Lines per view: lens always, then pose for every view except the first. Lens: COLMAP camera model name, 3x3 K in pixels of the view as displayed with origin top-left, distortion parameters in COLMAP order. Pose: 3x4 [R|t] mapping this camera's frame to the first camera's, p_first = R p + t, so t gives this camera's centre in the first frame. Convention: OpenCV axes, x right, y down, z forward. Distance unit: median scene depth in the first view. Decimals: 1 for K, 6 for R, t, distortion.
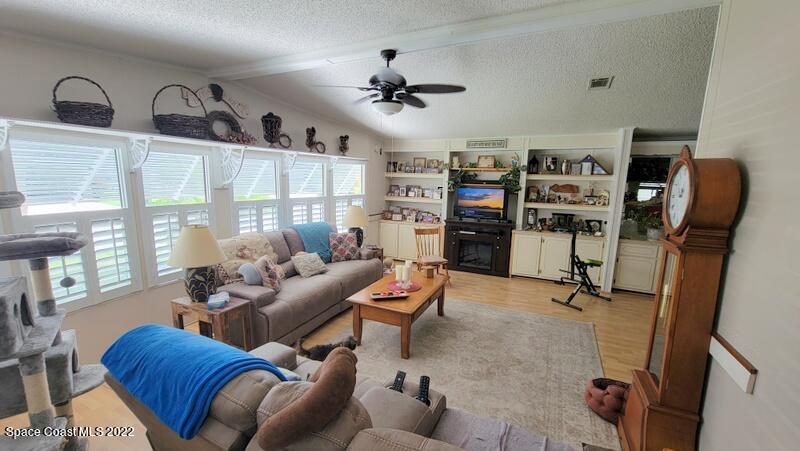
lens RADIAL K [[328.5, 0, 398.9], [0, 328.5, 226.9], [0, 0, 1]] dist [0.000460, -0.000505]
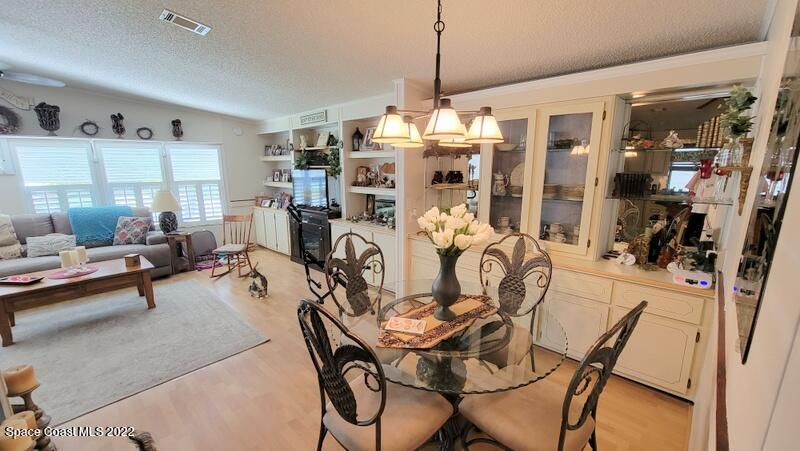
lens RADIAL K [[324.6, 0, 400.1], [0, 324.6, 228.3], [0, 0, 1]] dist [-0.010653, -0.000233]
pose [[0.947908, 0.037590, -0.316319, 0.815312], [-0.024947, 0.998723, 0.043926, -0.009321], [0.317566, -0.033747, 0.947635, 0.283111]]
